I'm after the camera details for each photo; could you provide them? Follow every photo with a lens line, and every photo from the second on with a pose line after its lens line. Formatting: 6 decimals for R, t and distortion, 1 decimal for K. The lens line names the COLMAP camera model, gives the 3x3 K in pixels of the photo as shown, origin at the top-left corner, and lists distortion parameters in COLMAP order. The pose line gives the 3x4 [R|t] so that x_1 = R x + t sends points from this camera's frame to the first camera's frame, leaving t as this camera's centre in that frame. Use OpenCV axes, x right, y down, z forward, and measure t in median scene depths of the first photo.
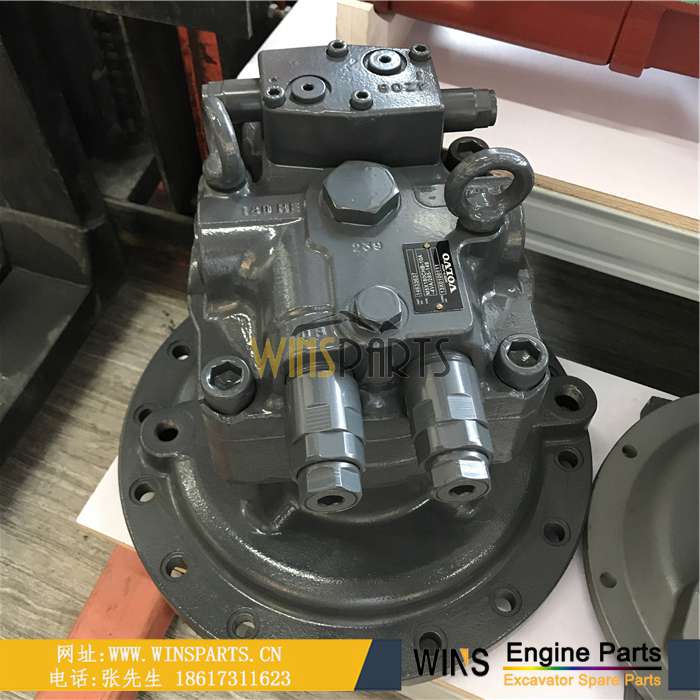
lens RADIAL K [[717.4, 0, 350.0], [0, 717.4, 350.0], [0, 0, 1]] dist [0.012658, 0.007492]
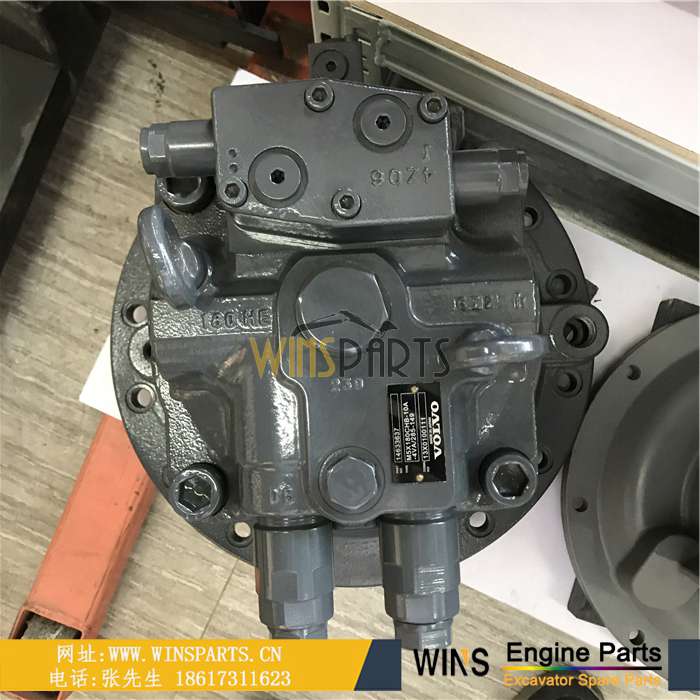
lens RADIAL K [[717.4, 0, 350.0], [0, 717.4, 350.0], [0, 0, 1]] dist [0.012658, 0.007492]
pose [[0.998974, 0.041666, -0.017757, 0.015188], [-0.027903, 0.874990, 0.483336, -0.214309], [0.035676, -0.482344, 0.875255, 0.093262]]
